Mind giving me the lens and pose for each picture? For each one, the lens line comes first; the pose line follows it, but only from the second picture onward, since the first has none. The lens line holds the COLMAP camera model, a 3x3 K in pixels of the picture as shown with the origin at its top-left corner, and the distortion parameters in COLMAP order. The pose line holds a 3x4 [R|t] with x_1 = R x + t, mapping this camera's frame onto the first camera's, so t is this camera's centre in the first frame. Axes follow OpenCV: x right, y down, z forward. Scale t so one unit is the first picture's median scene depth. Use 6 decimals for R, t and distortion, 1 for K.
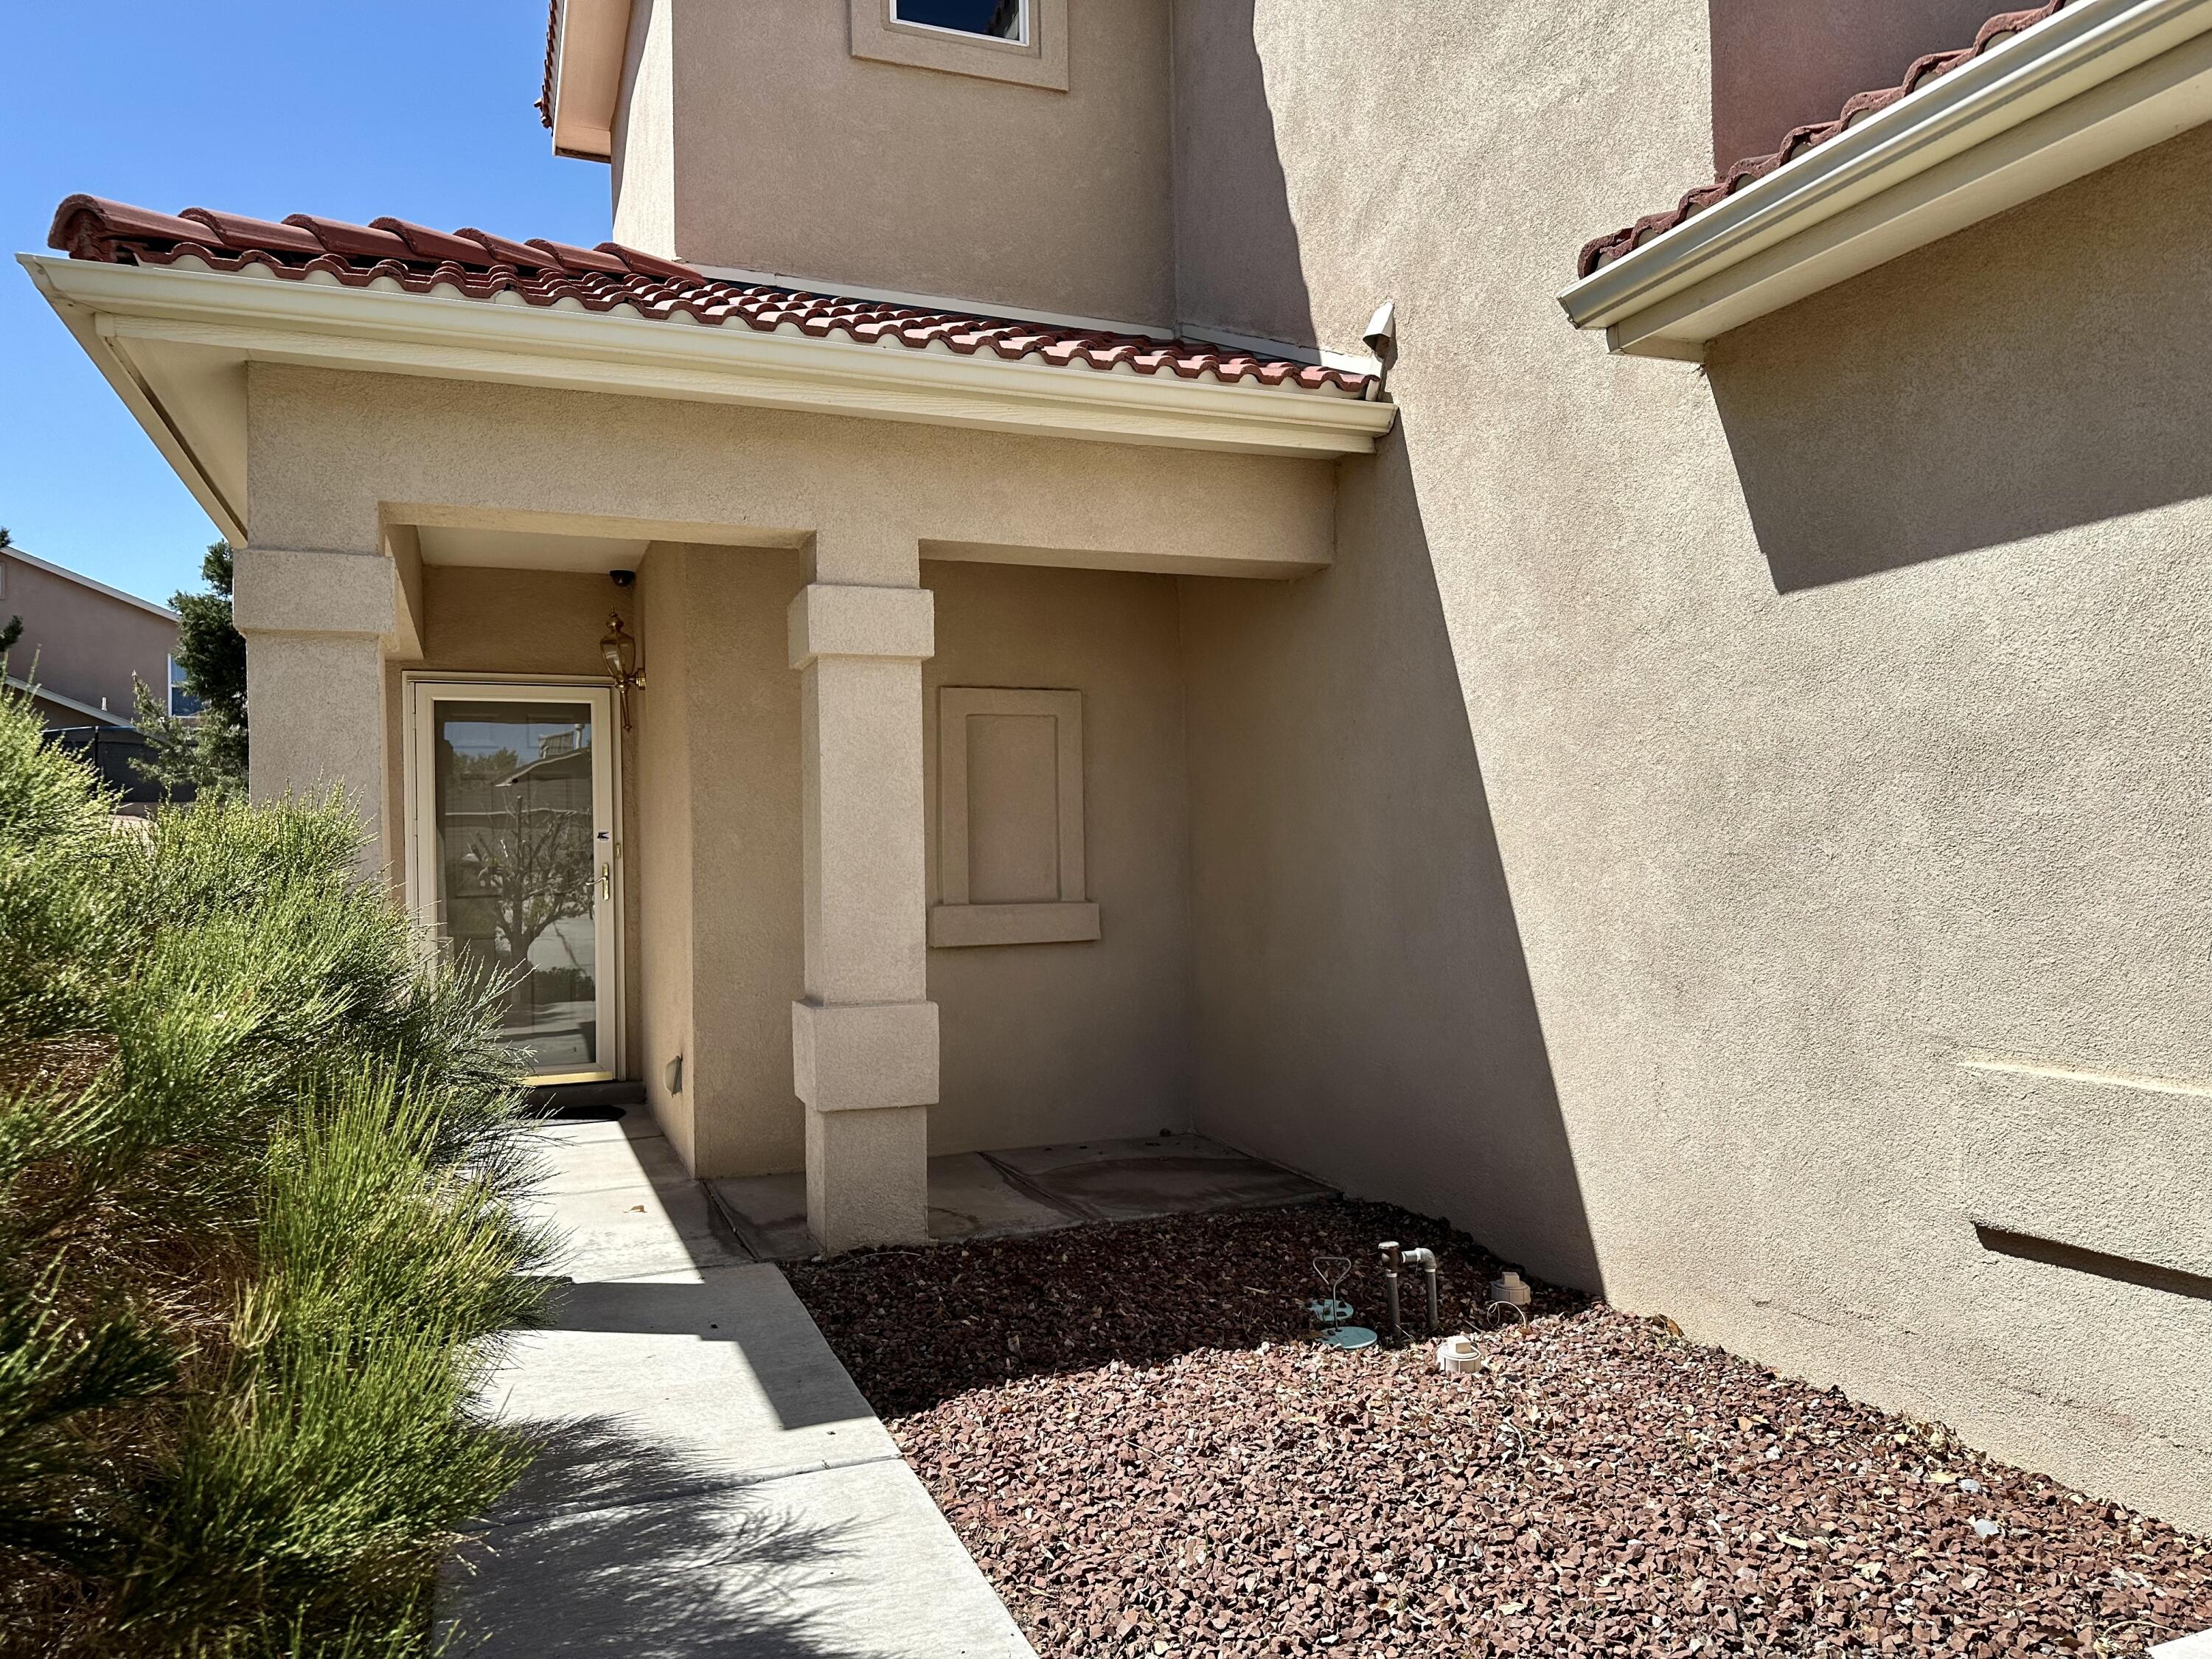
lens RADIAL K [[1541.7, 0, 1046.1], [0, 1541.7, 803.5], [0, 0, 1]] dist [0.084863, -0.098108]
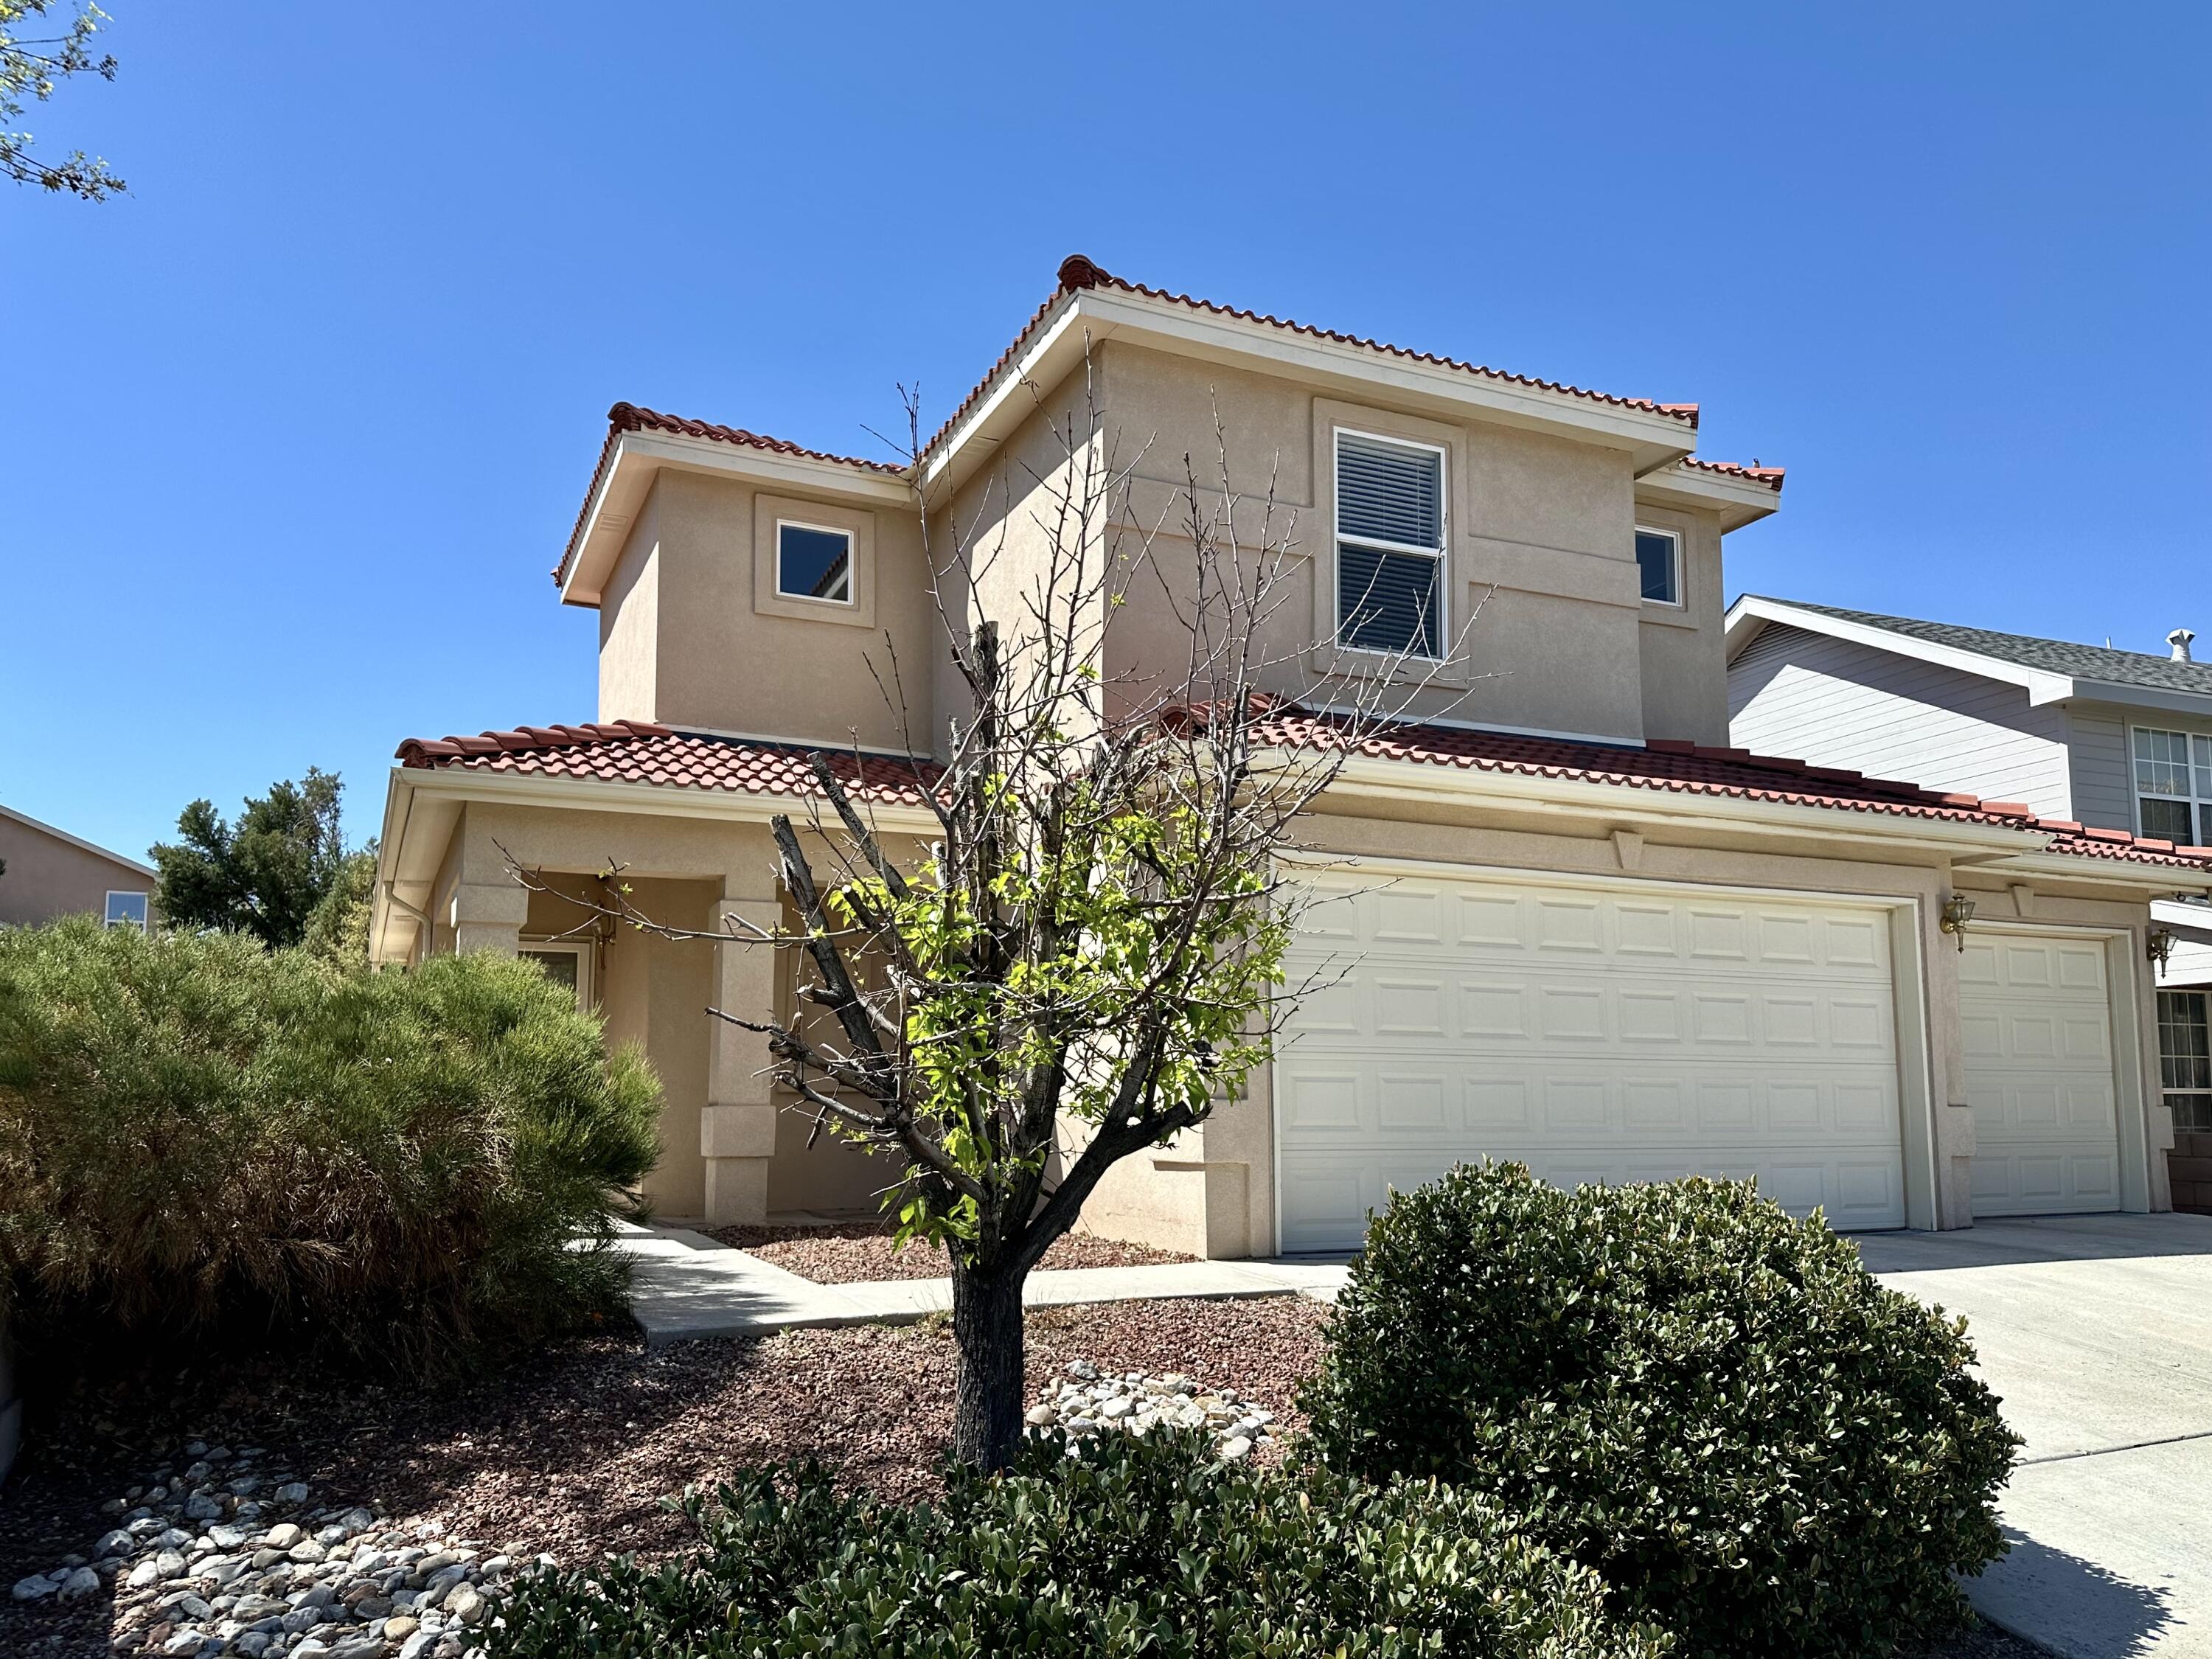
lens RADIAL K [[1541.7, 0, 1093.8], [0, 1541.7, 835.5], [0, 0, 1]] dist [0.084863, -0.098108]
pose [[0.994875, 0.025031, 0.097964, 0.122760], [-0.011628, 0.990769, -0.135062, 0.041214], [-0.100441, 0.133231, 0.985982, -0.982736]]
